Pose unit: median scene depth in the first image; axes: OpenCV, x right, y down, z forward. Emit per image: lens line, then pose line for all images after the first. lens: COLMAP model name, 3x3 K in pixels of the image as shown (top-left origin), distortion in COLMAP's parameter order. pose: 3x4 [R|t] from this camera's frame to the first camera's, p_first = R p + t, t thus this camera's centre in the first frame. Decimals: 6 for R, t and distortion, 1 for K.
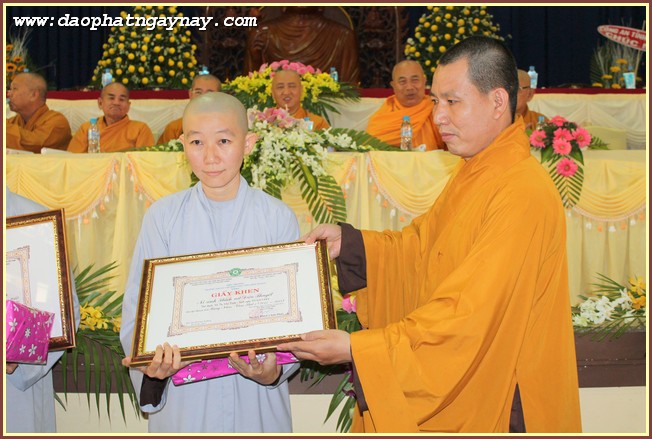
lens RADIAL K [[923.7, 0, 326.0], [0, 923.7, 219.5], [0, 0, 1]] dist [-0.022342, -0.008383]
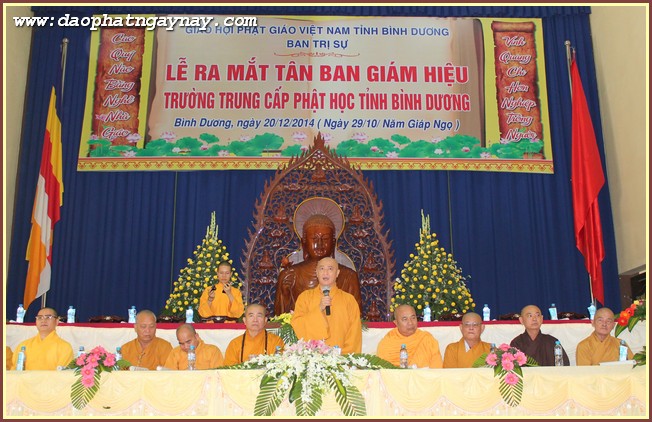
lens RADIAL K [[773.6, 0, 336.5], [0, 773.6, 202.0], [0, 0, 1]] dist [-0.095455, 0.009186]
pose [[0.999726, 0.002366, 0.023290, -0.028485], [0.003814, 0.965123, -0.261768, -0.005069], [-0.023097, 0.261785, 0.964850, -0.145028]]
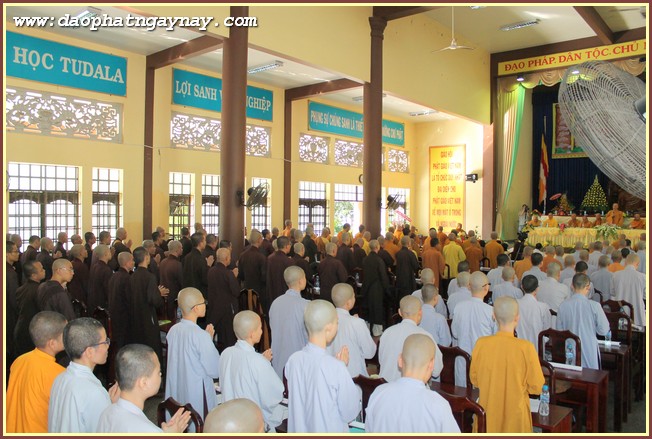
lens RADIAL K [[536.0, 0, 326.0], [0, 536.0, 219.5], [0, 0, 1]] dist [-0.152449, 0.130671]
pose [[0.770841, 0.020853, -0.636687, 0.434004], [-0.022963, 0.999724, 0.004943, -0.062232], [0.636614, 0.010810, 0.771107, -1.885026]]
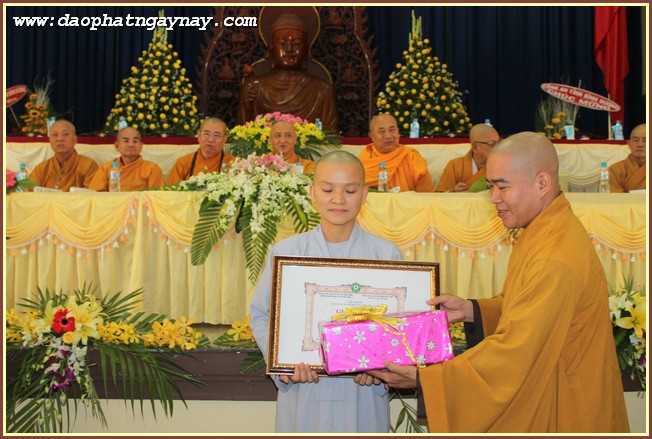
lens RADIAL K [[814.2, 0, 326.0], [0, 814.2, 219.5], [0, 0, 1]] dist [-0.058286, 0.010542]
pose [[0.999504, 0.006910, 0.030734, -0.009467], [-0.005928, 0.999473, -0.031925, -0.003266], [-0.030939, 0.031727, 0.999018, -0.016082]]
